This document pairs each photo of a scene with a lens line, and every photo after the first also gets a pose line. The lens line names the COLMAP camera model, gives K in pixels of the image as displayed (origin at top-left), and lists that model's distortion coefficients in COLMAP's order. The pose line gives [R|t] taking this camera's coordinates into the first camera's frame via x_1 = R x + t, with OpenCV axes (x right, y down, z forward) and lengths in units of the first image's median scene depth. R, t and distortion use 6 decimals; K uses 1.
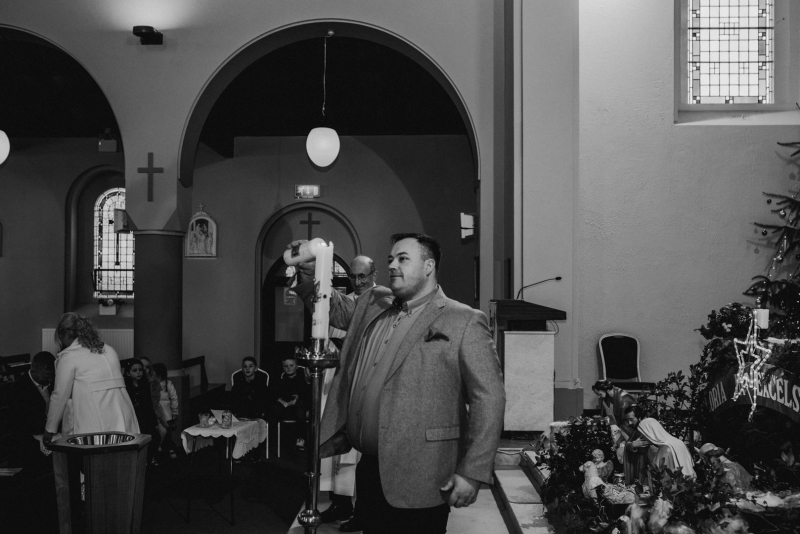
lens RADIAL K [[803.8, 0, 379.8], [0, 803.8, 302.4], [0, 0, 1]] dist [-0.046125, 0.000000]
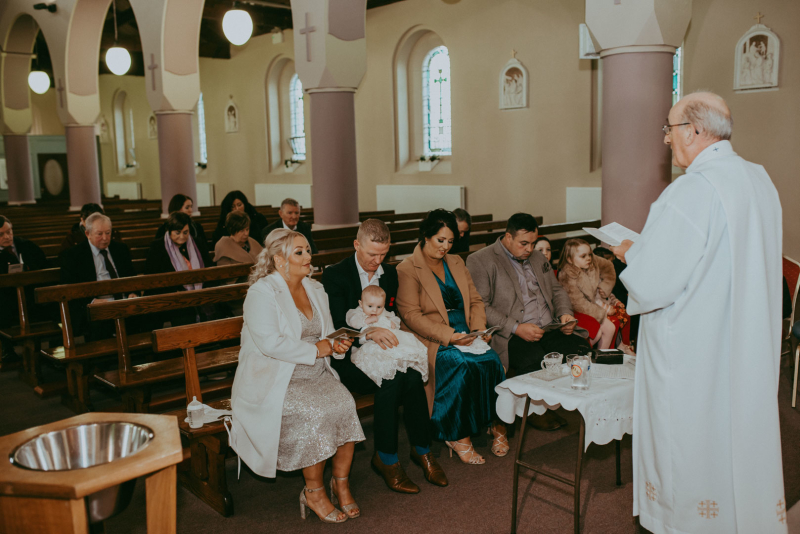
lens RADIAL K [[762.7, 0, 401.4], [0, 762.7, 262.1], [0, 0, 1]] dist [-0.028846, 0.000000]
pose [[0.718184, 0.068942, -0.692429, 0.031274], [0.027351, 0.991514, 0.127088, 0.003137], [0.695315, -0.110211, 0.710204, 0.265852]]
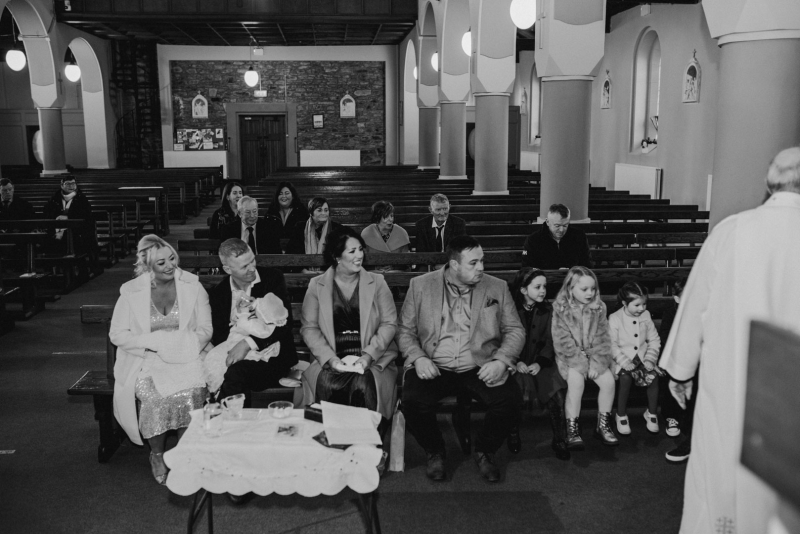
lens RADIAL K [[762.7, 0, 406.1], [0, 762.7, 260.6], [0, 0, 1]] dist [-0.028846, 0.000000]
pose [[0.139060, 0.164682, -0.976495, 0.145214], [0.001908, 0.986029, 0.166561, -0.020156], [0.990282, -0.025025, 0.136803, 0.501851]]
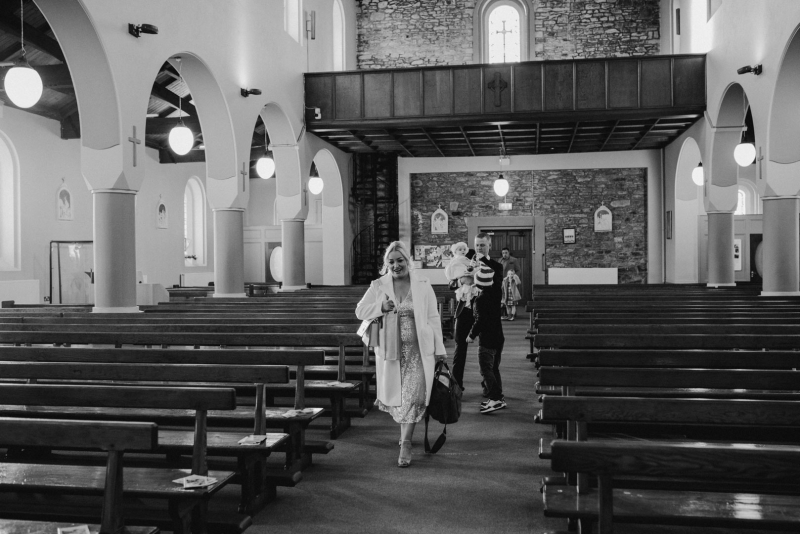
lens RADIAL K [[762.7, 0, 400.2], [0, 762.7, 270.6], [0, 0, 1]] dist [-0.028846, 0.000000]
pose [[-0.125897, 0.011302, -0.991979, -0.078399], [0.007209, 0.999919, 0.010477, 0.010538], [0.992017, -0.005833, -0.125969, 0.392836]]
